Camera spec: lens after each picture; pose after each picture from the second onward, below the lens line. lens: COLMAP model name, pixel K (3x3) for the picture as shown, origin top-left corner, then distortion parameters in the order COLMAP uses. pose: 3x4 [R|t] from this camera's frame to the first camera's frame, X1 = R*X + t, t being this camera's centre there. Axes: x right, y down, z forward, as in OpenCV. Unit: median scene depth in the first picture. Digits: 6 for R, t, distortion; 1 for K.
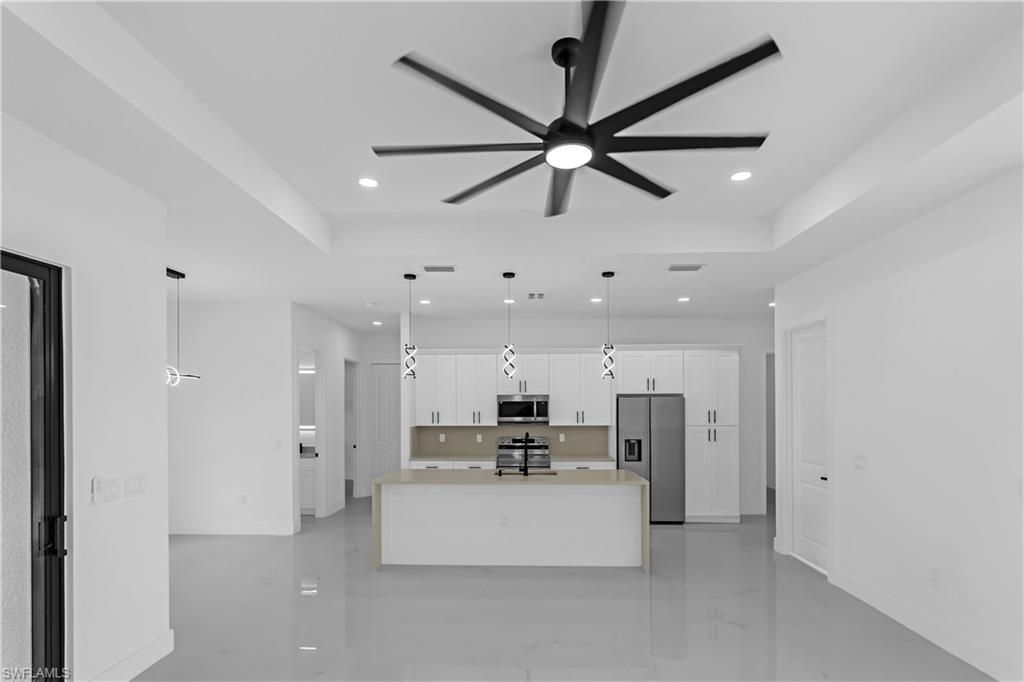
lens RADIAL K [[516.1, 0, 510.5], [0, 516.1, 405.6], [0, 0, 1]] dist [-0.002770, -0.000357]
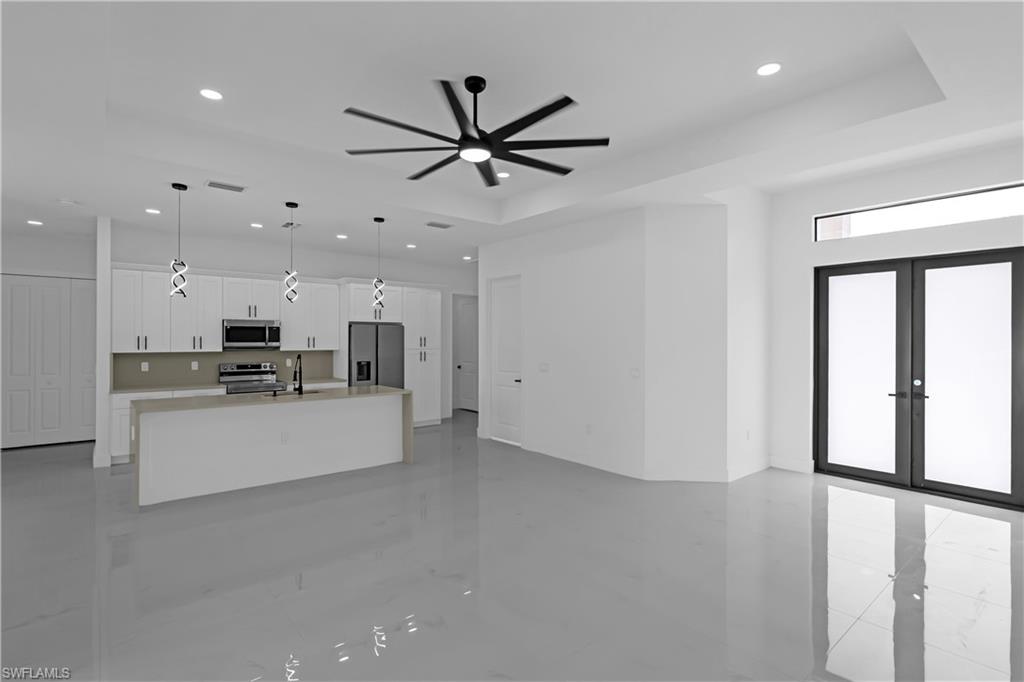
lens RADIAL K [[497.5, 0, 512.0], [0, 497.5, 341.0], [0, 0, 1]] dist [-0.002134, -0.000299]
pose [[0.745729, 0.001729, 0.666247, -0.250559], [-0.006325, 0.999970, 0.004485, 0.012831], [-0.666219, -0.007559, 0.745718, -0.044501]]
